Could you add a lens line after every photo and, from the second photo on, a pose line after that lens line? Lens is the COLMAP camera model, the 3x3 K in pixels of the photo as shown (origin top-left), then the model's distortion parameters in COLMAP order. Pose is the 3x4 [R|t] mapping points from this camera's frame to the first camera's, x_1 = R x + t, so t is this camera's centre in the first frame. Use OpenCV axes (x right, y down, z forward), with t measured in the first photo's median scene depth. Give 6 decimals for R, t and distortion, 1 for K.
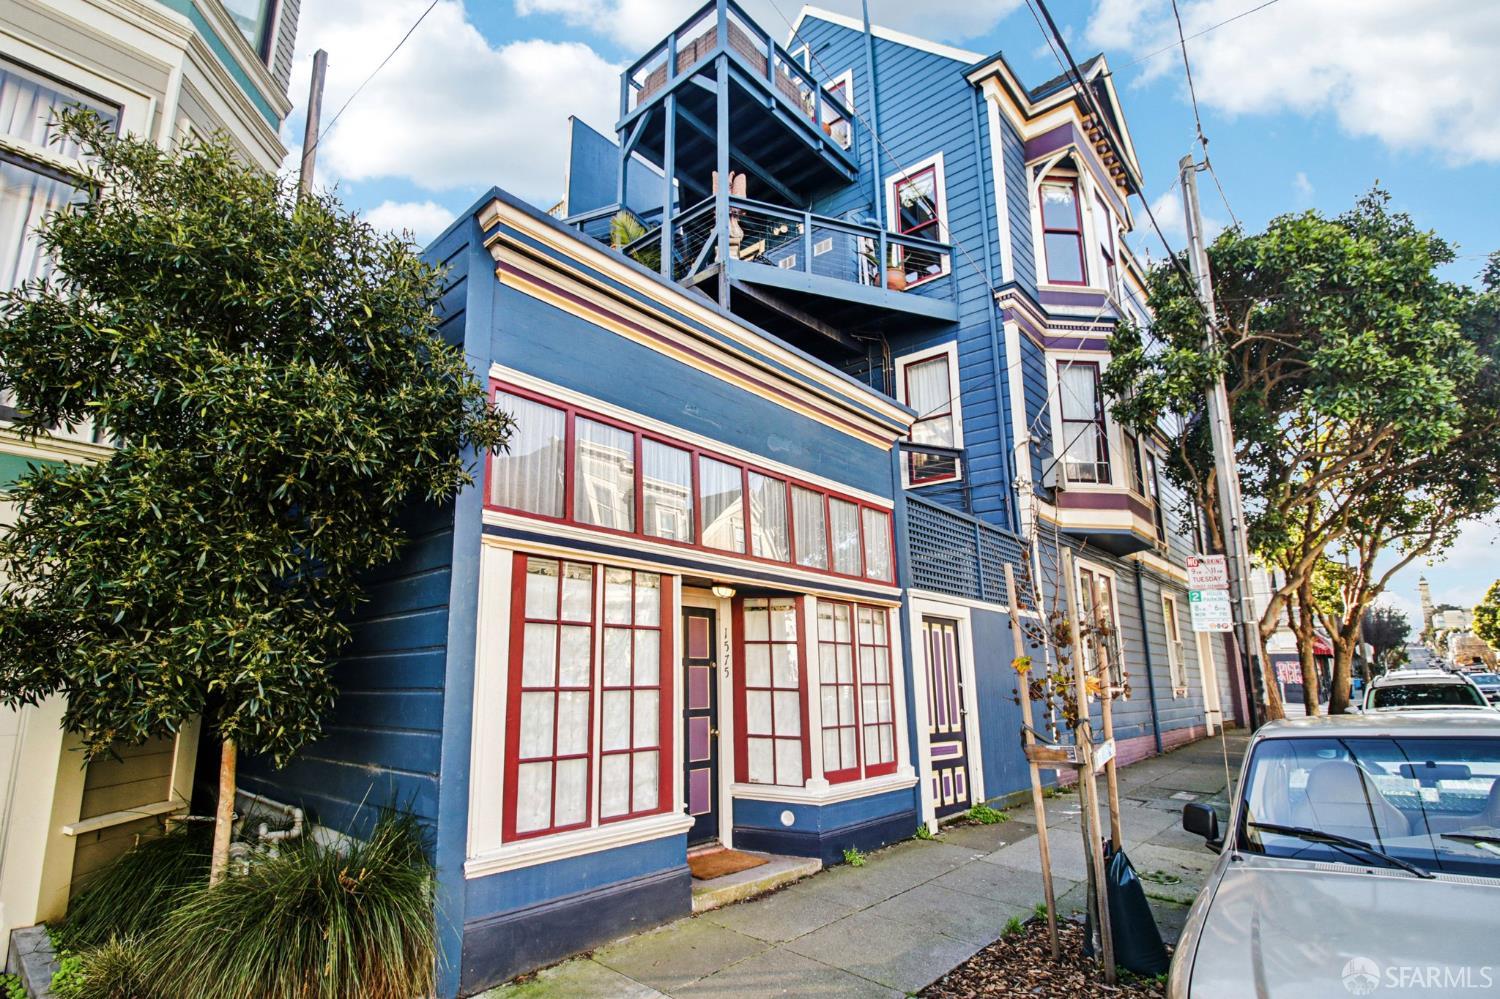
lens RADIAL K [[758.1, 0, 703.0], [0, 758.1, 504.5], [0, 0, 1]] dist [-0.001633, -0.018900]
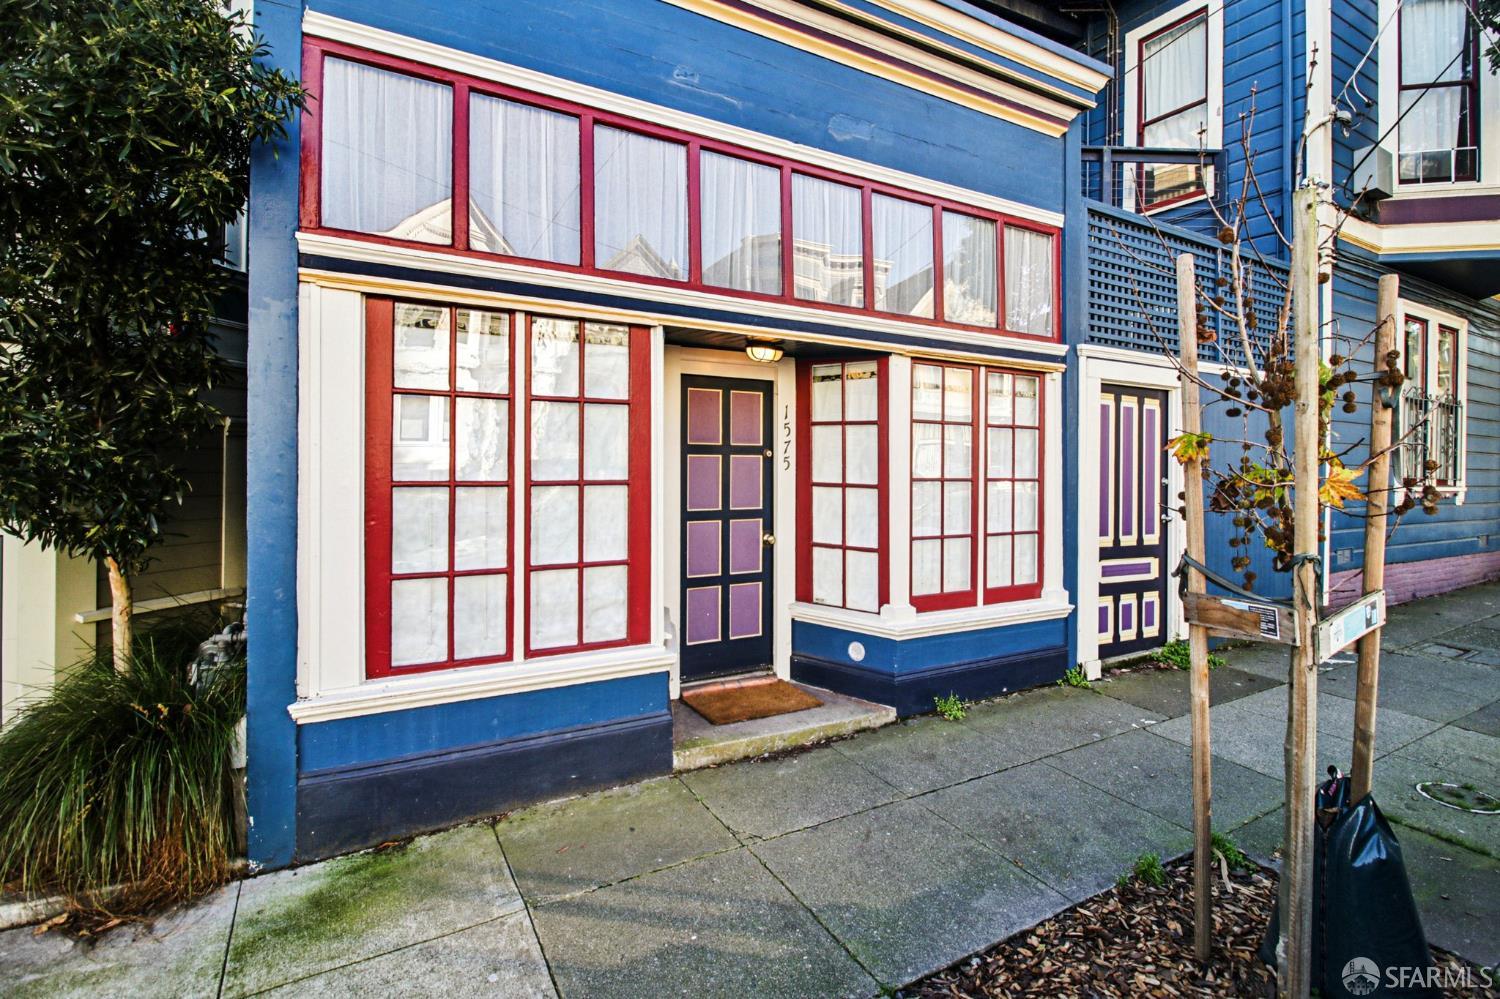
lens RADIAL K [[695.1, 0, 739.4], [0, 695.1, 474.0], [0, 0, 1]] dist [0.000654, -0.012219]
pose [[0.947530, 0.005322, -0.319622, 0.228340], [0.067614, 0.973903, 0.216661, 0.085818], [0.312434, -0.226904, 0.922442, 0.373783]]
